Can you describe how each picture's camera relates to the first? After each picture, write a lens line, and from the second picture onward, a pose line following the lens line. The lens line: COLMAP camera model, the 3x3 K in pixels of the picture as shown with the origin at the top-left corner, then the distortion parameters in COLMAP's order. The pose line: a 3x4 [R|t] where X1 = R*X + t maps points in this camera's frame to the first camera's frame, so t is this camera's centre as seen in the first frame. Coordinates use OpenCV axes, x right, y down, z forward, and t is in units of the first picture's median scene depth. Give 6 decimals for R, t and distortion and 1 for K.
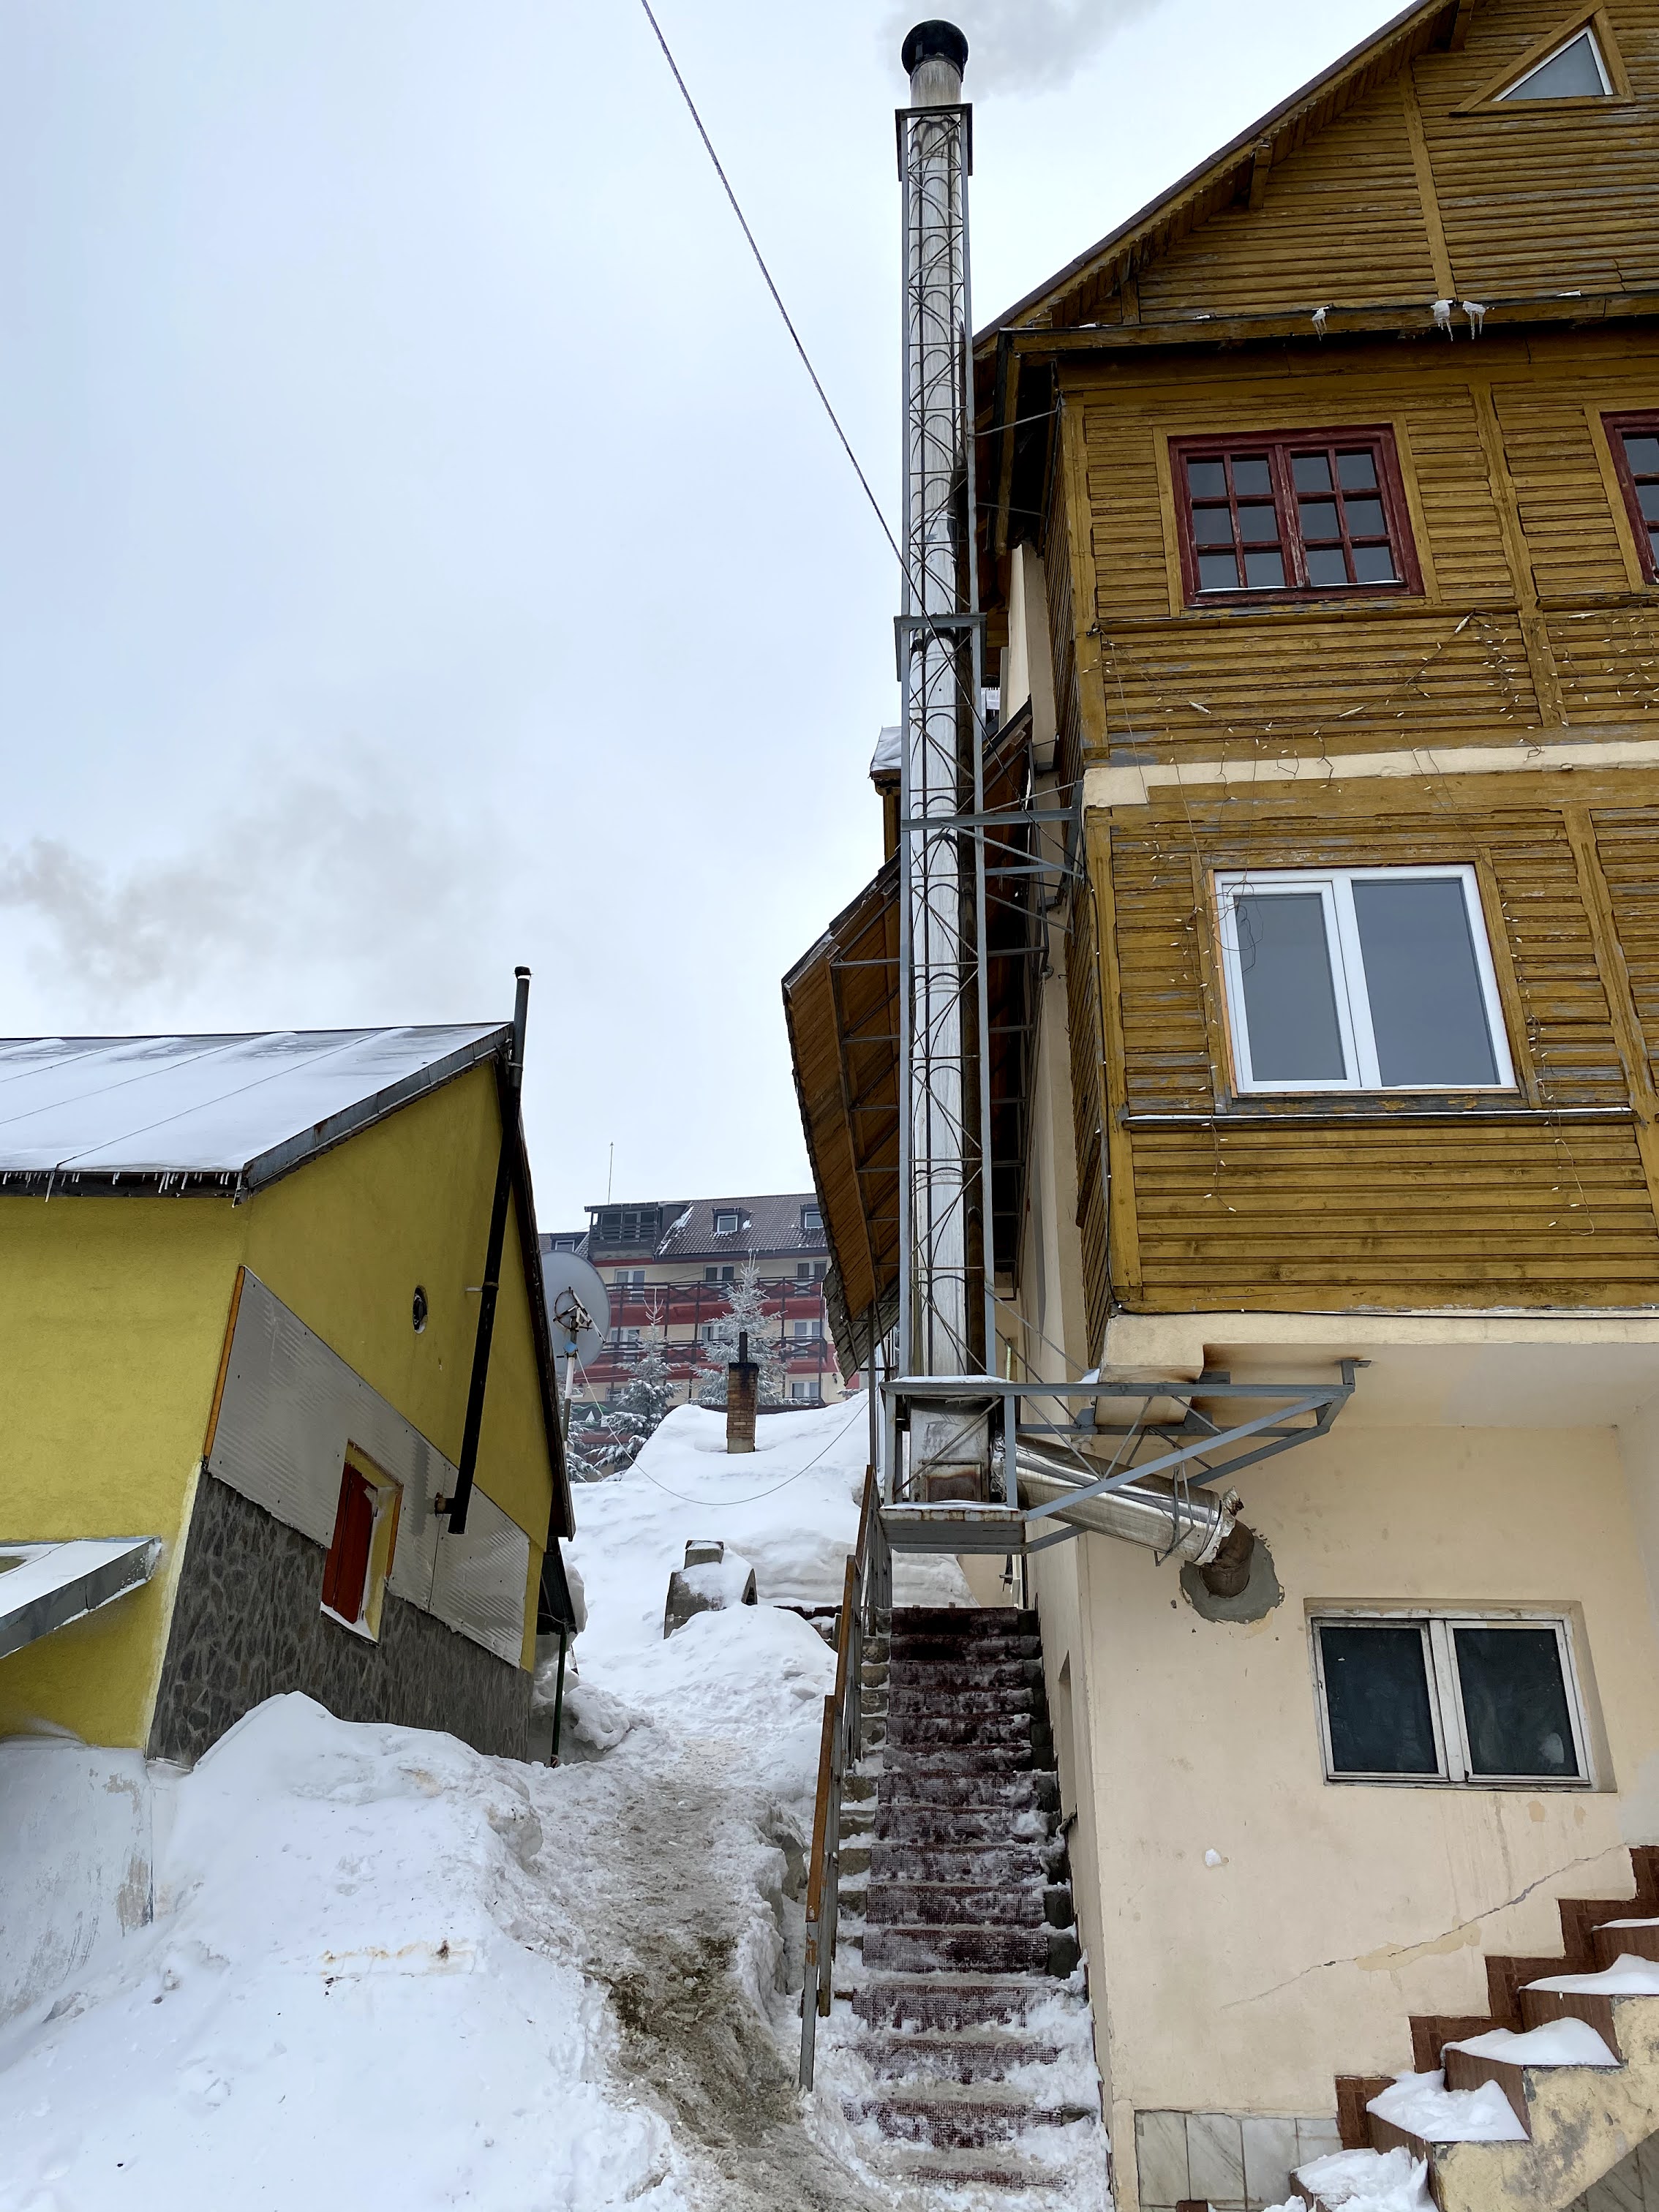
lens RADIAL K [[1659.5, 0, 829.5], [0, 1659.5, 1106.0], [0, 0, 1]] dist [0.003926, 0.001138]
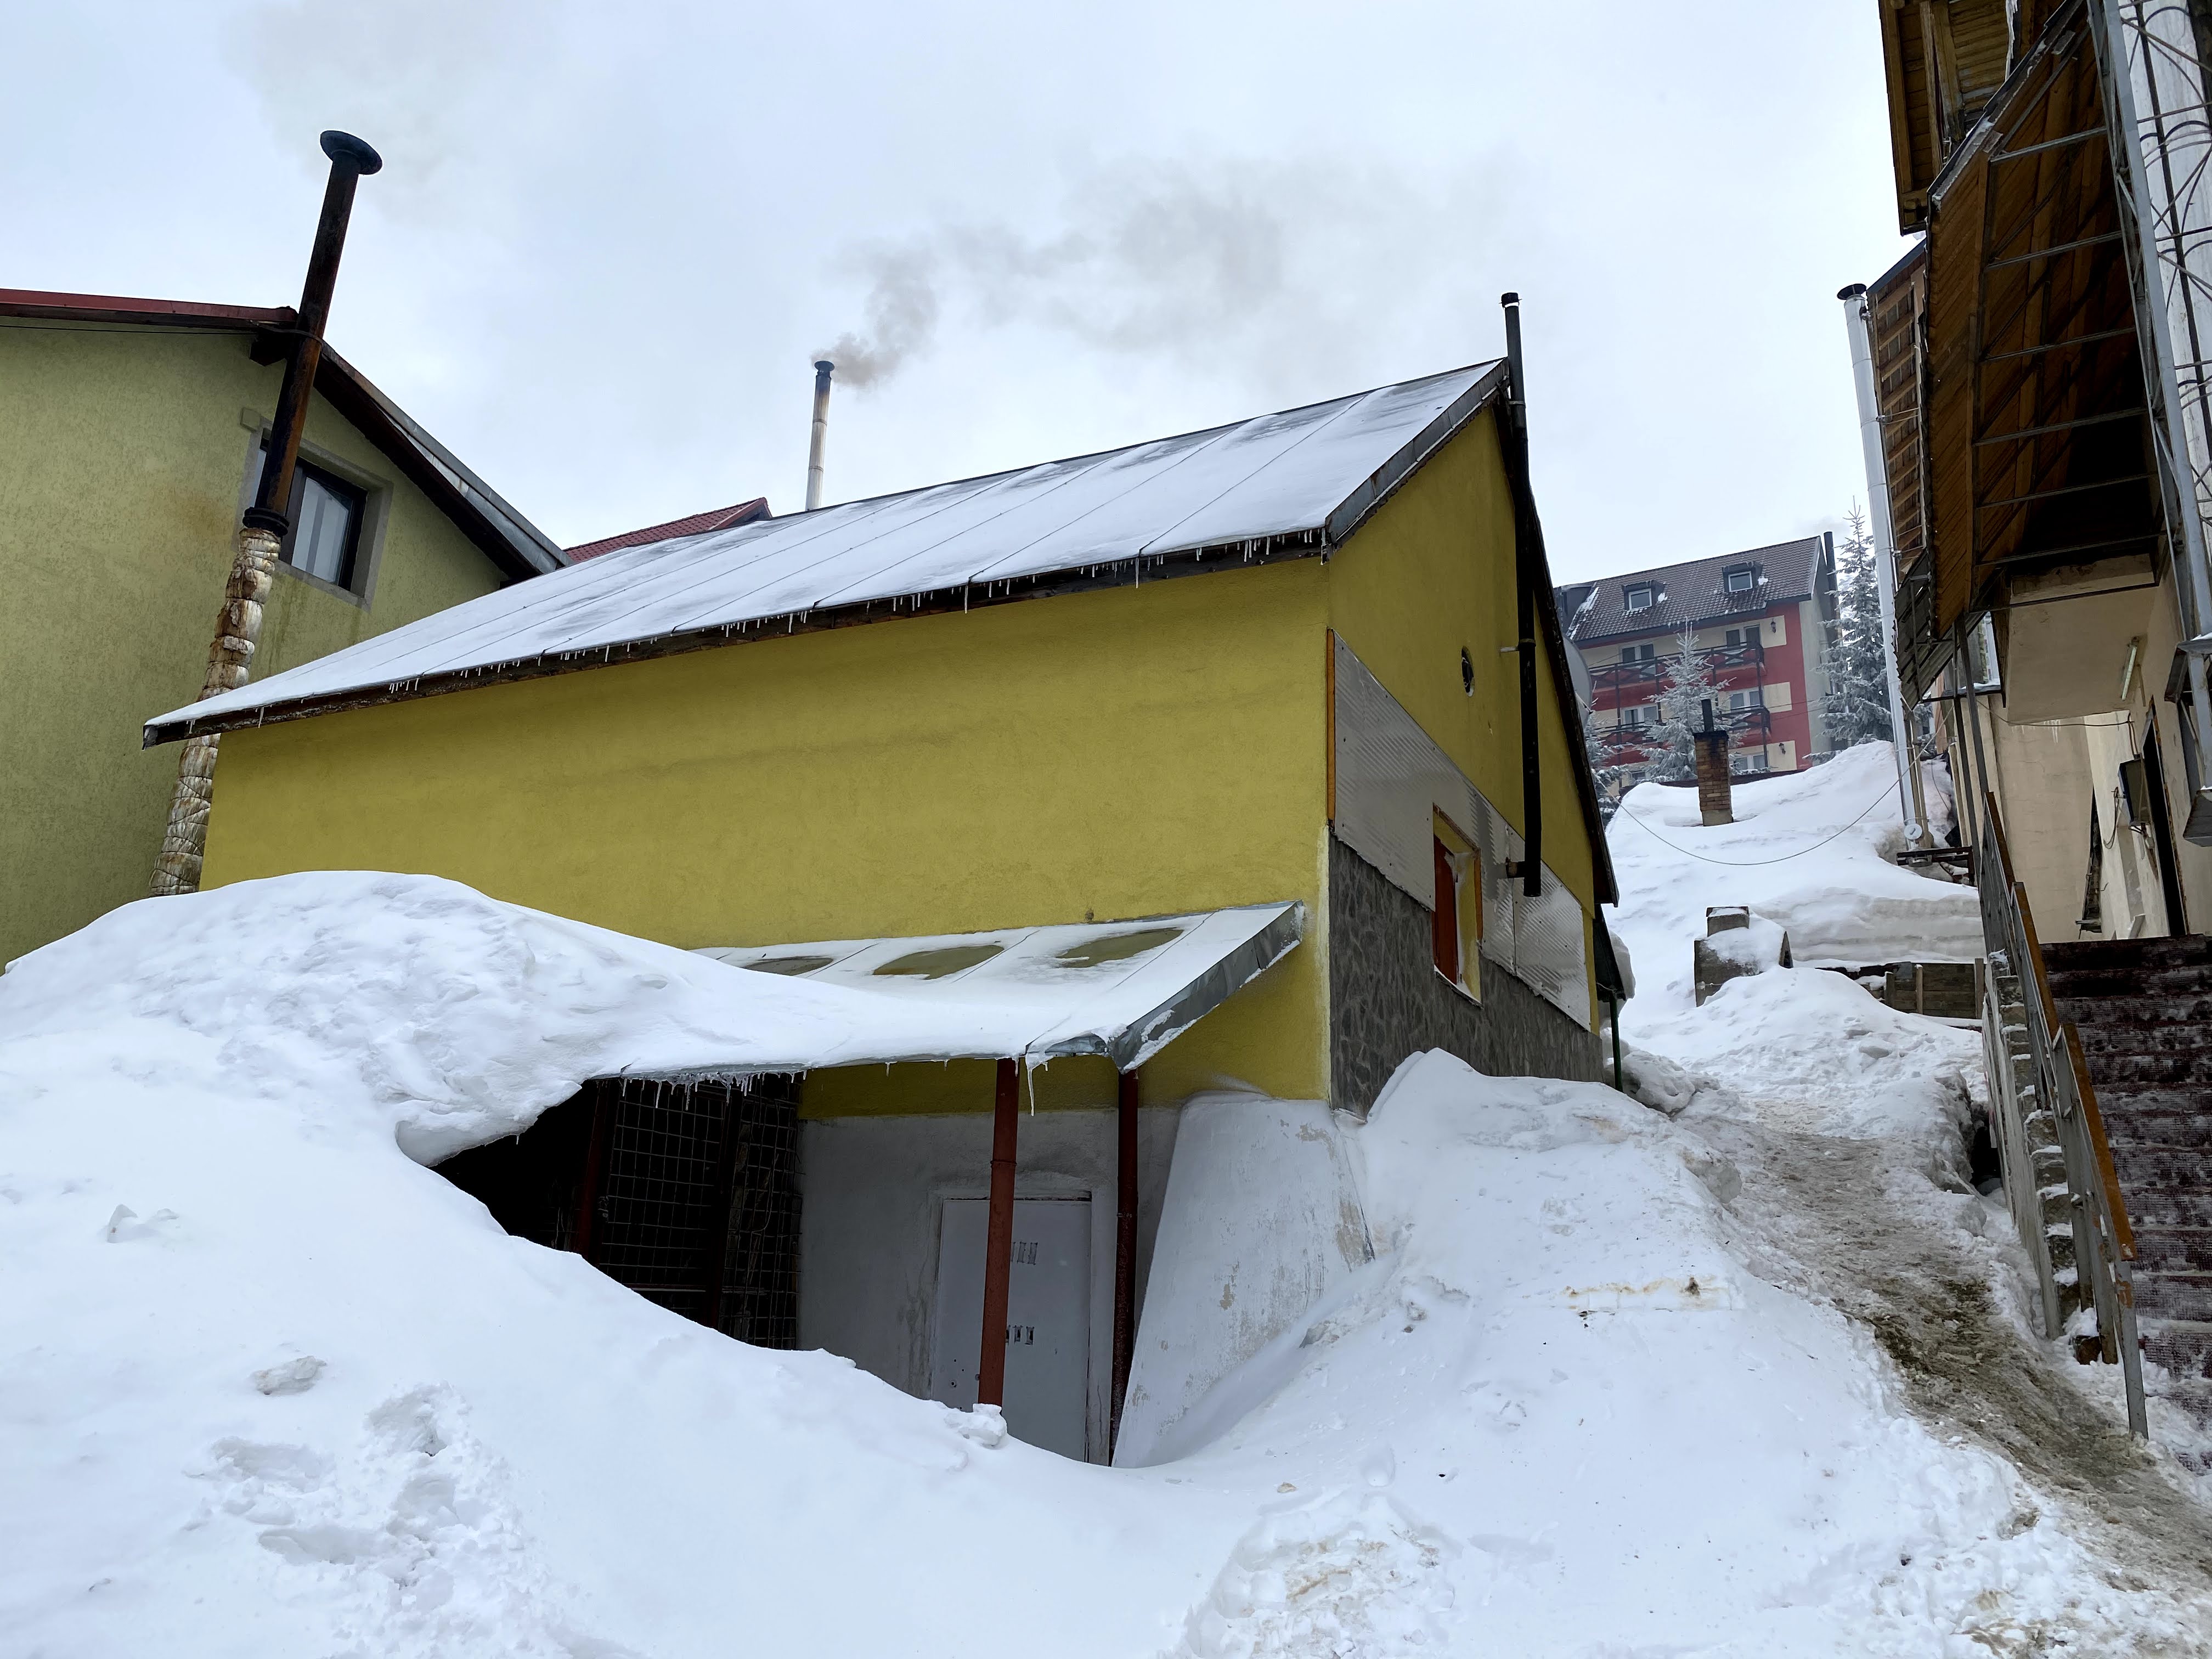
lens RADIAL K [[1623.8, 0, 1108.8], [0, 1623.8, 800.0], [0, 0, 1]] dist [0.017125, -0.020985]
pose [[0.936943, -0.093906, -0.336630, -0.180071], [0.146630, 0.979971, 0.134744, 0.052400], [0.317234, -0.175607, 0.931947, 0.063943]]
